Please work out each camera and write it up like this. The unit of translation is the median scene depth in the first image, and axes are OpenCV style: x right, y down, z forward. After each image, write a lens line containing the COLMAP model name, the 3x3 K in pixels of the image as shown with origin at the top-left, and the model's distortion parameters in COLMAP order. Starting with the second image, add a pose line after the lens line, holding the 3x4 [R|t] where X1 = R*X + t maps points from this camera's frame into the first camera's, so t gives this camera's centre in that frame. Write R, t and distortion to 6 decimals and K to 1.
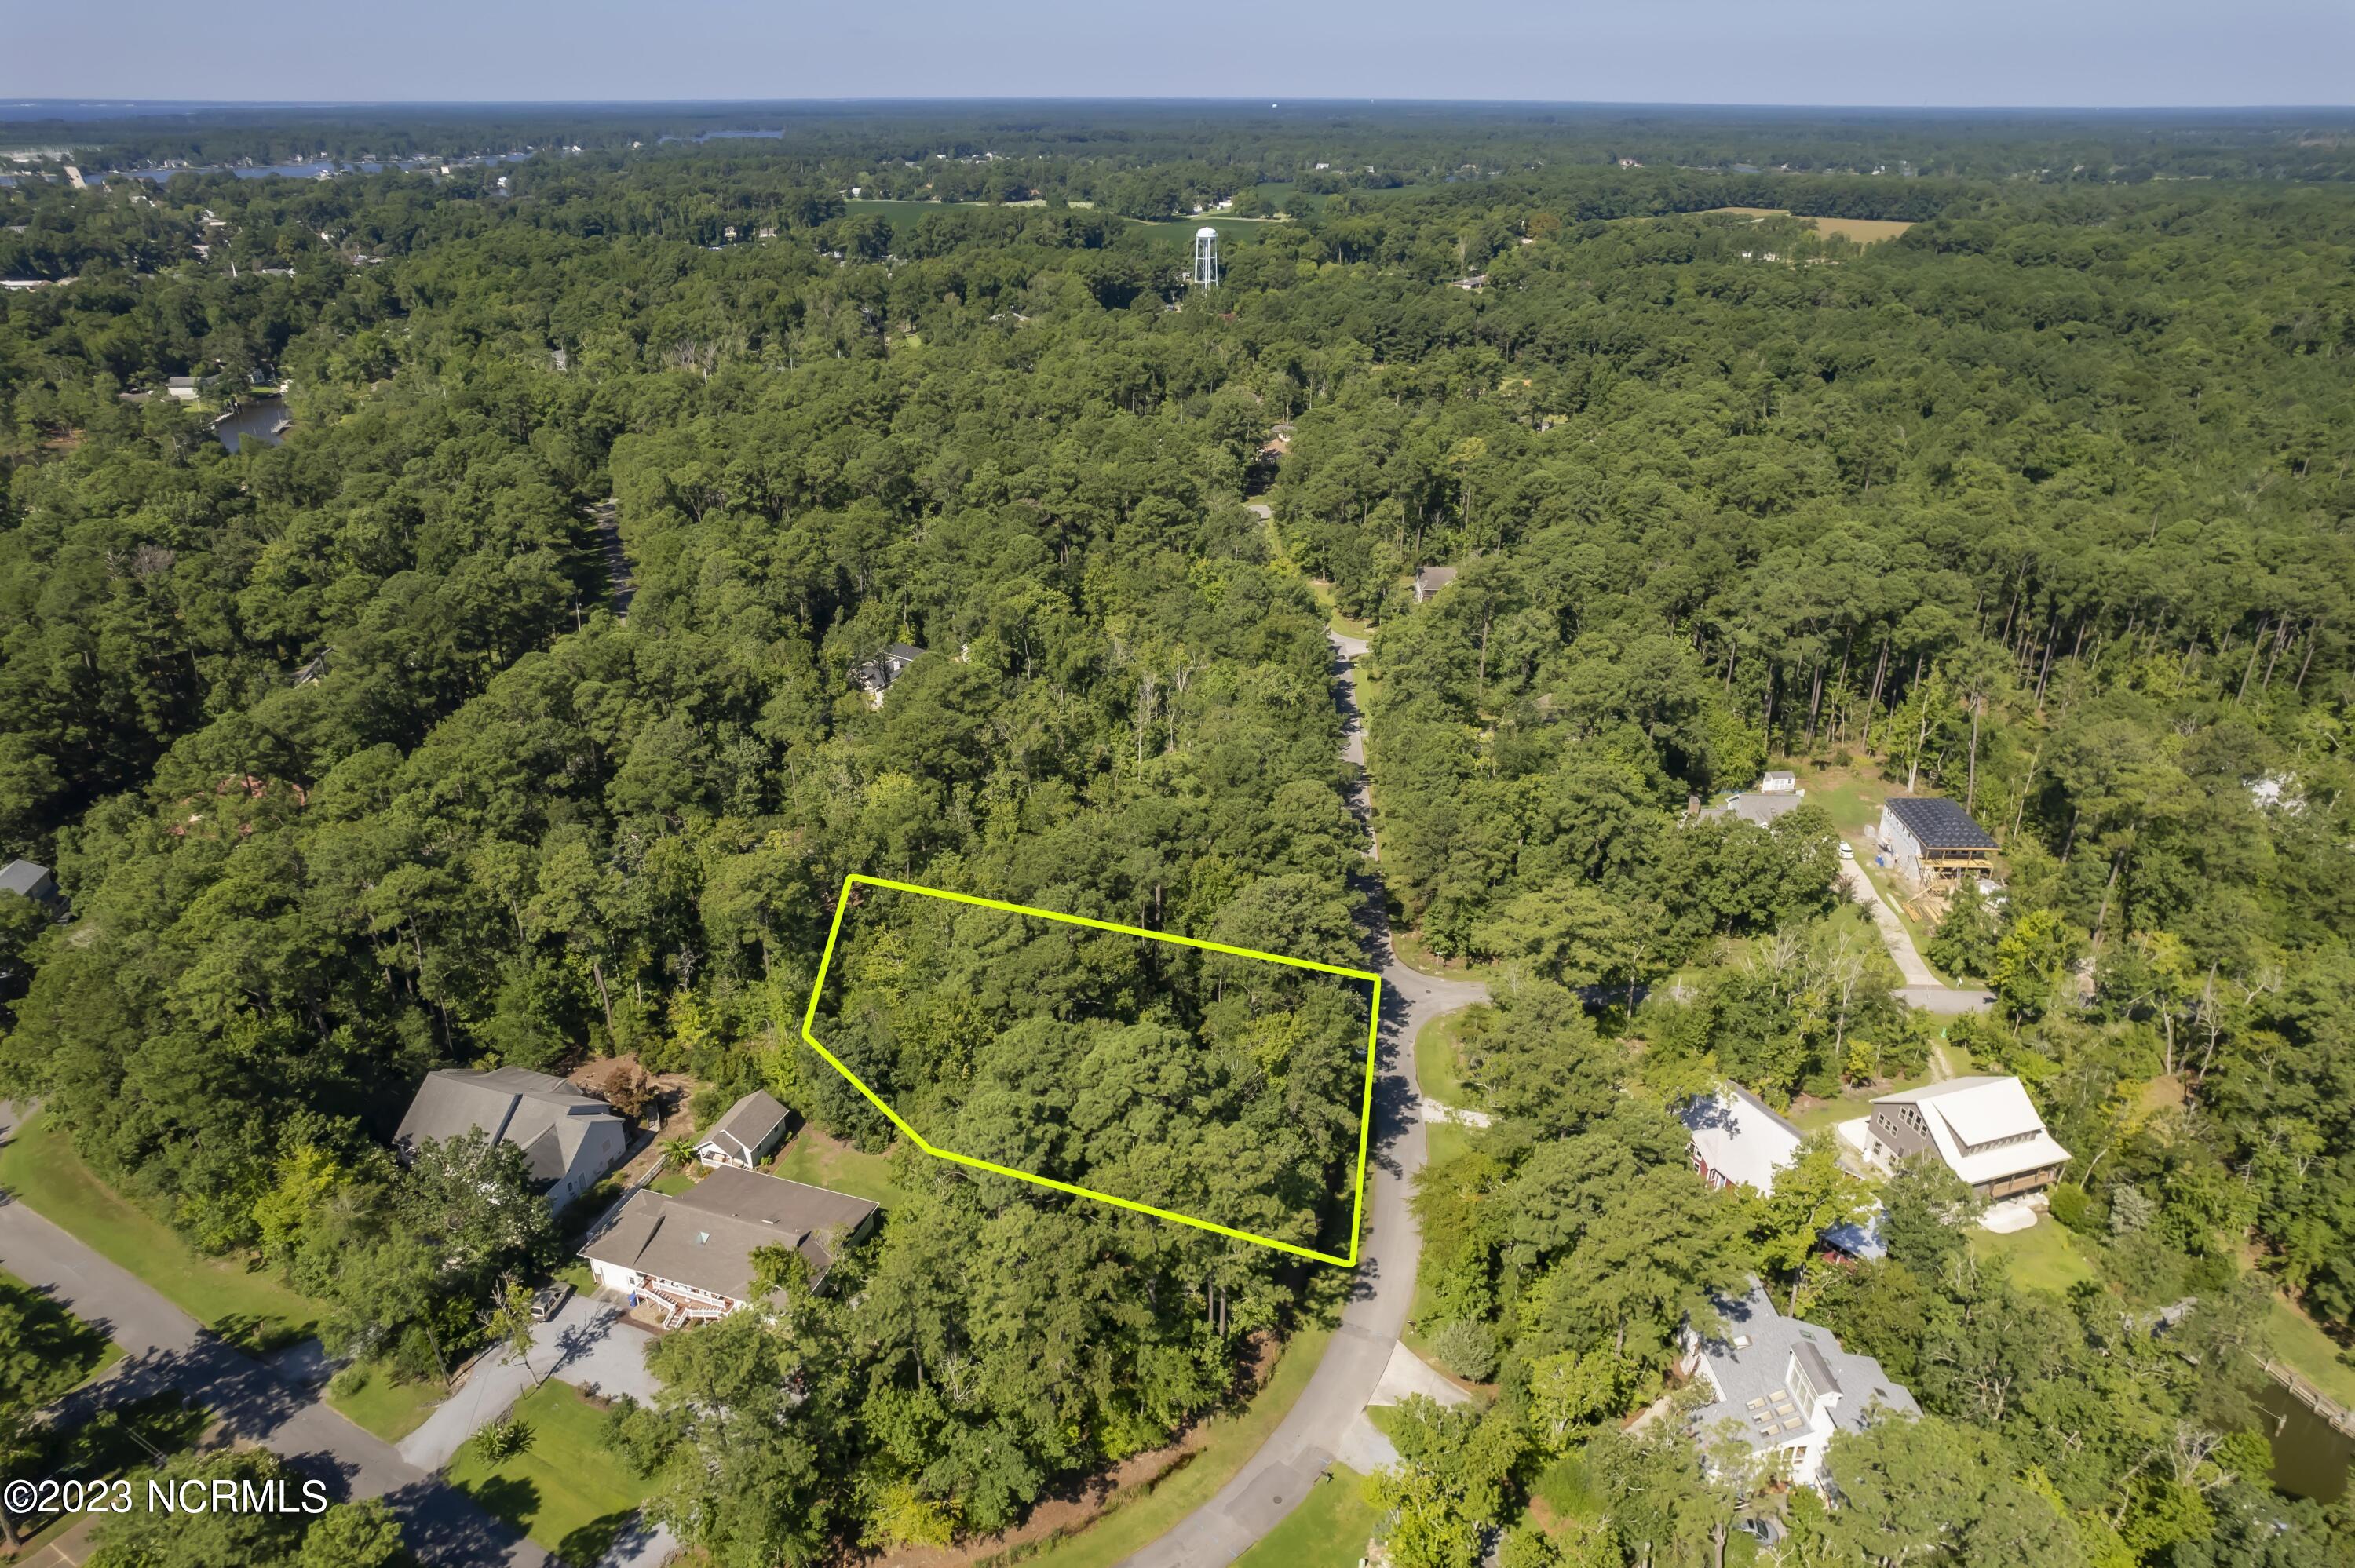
lens RADIAL K [[1515.6, 0, 1177.5], [0, 1515.6, 784.0], [0, 0, 1]] dist [-0.083875, 0.078960]
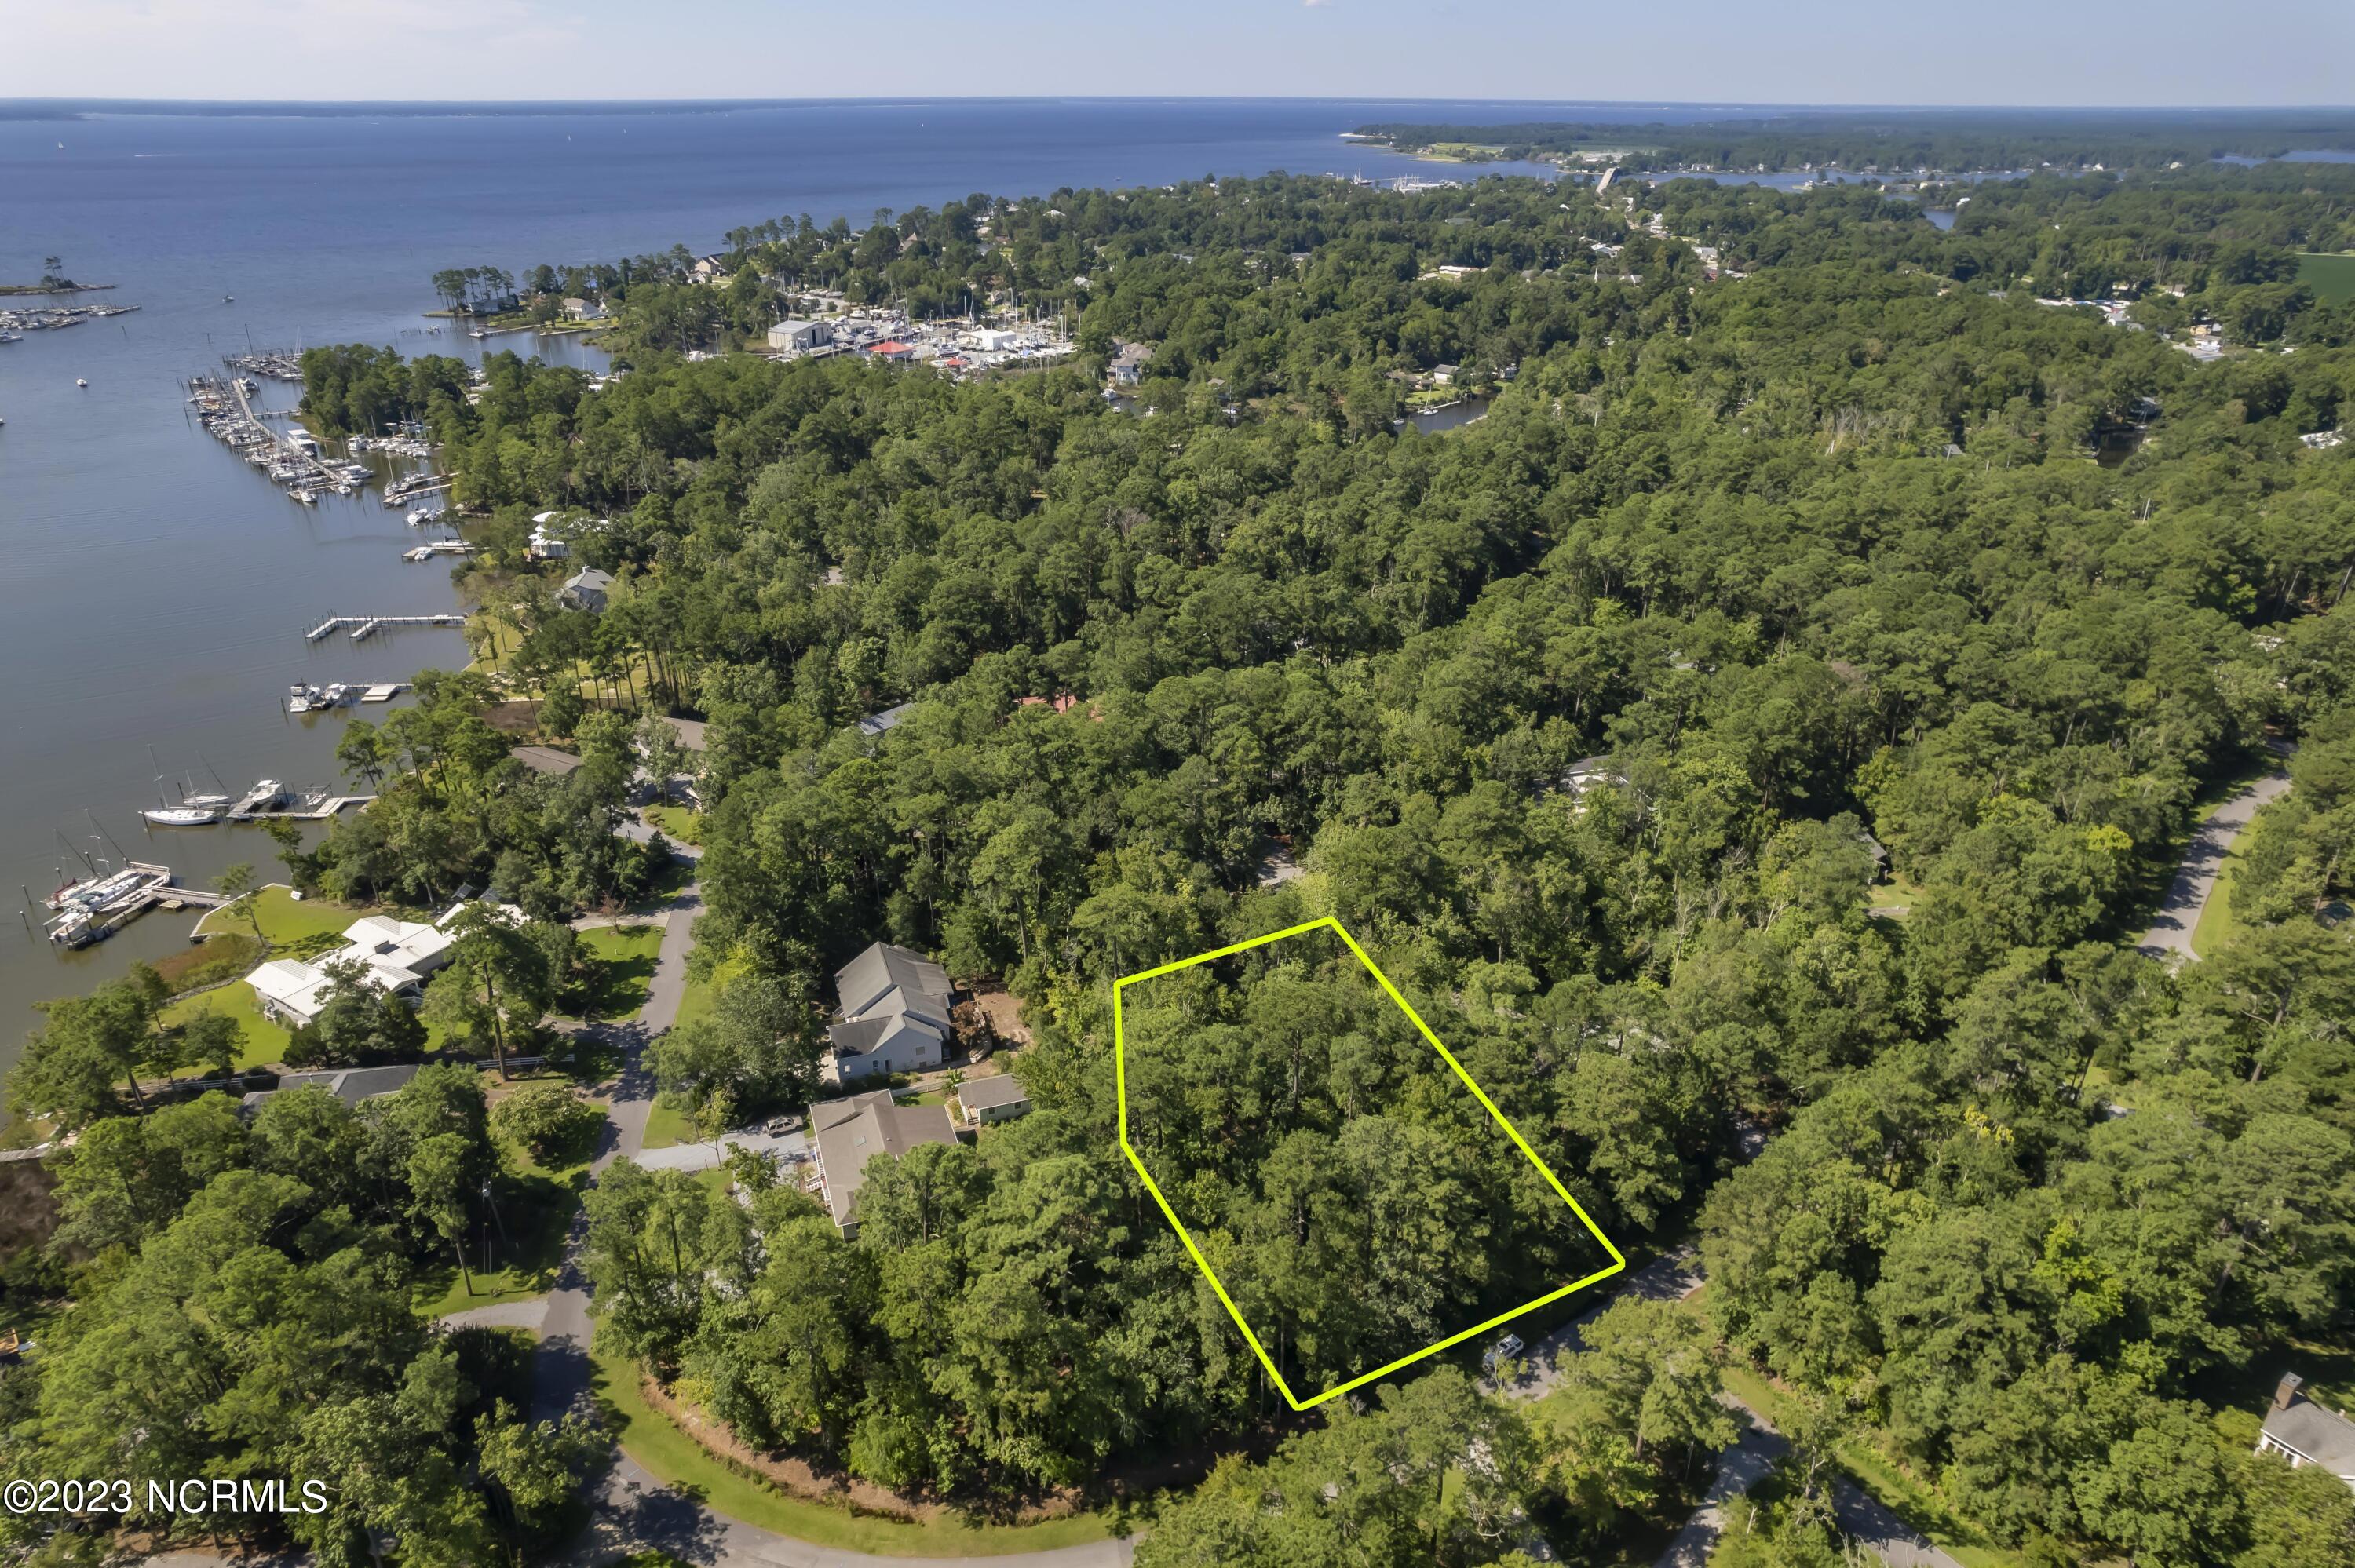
lens RADIAL K [[1515.6, 0, 1177.5], [0, 1515.6, 784.0], [0, 0, 1]] dist [-0.083875, 0.078960]
pose [[0.616093, 0.333022, -0.713811, 0.433473], [-0.334420, 0.931085, 0.145750, -0.167534], [0.713157, 0.148918, 0.685004, 0.179559]]
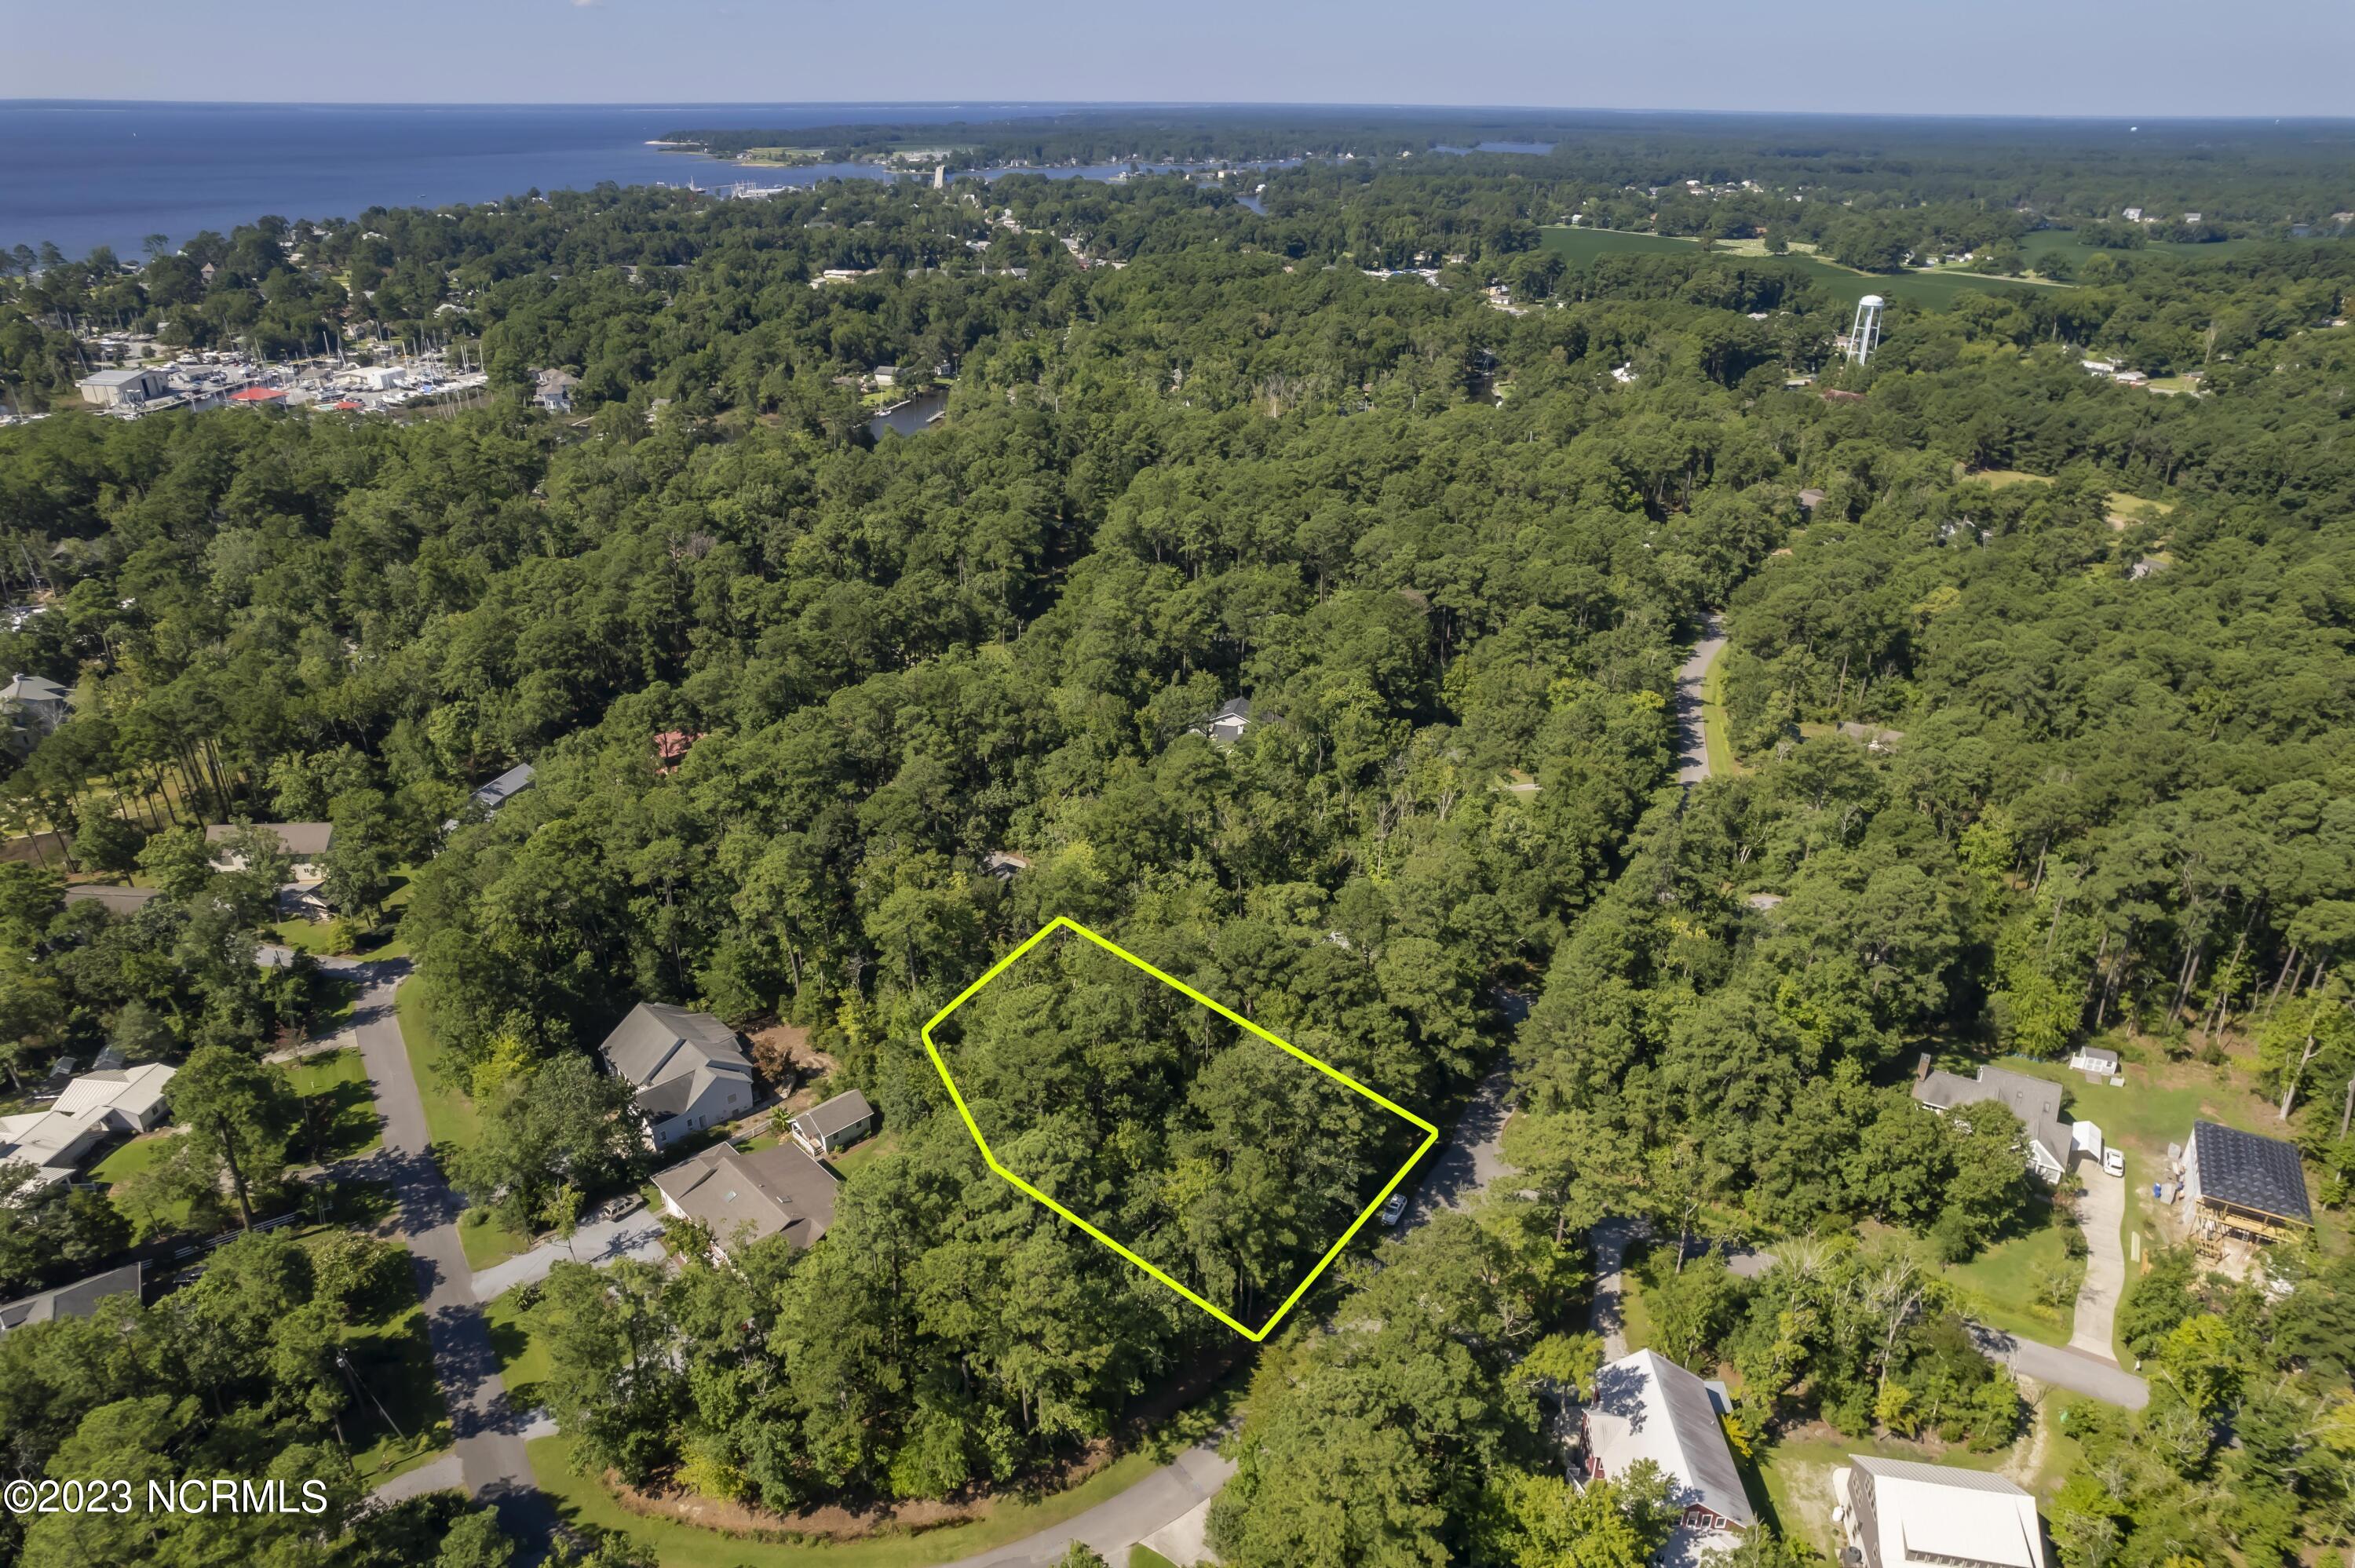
lens RADIAL K [[1515.6, 0, 1177.5], [0, 1515.6, 784.0], [0, 0, 1]] dist [-0.083875, 0.078960]
pose [[0.886970, 0.197486, -0.417472, 0.296690], [-0.199462, 0.979114, 0.039392, -0.096524], [0.416532, 0.048330, 0.907836, 0.016396]]
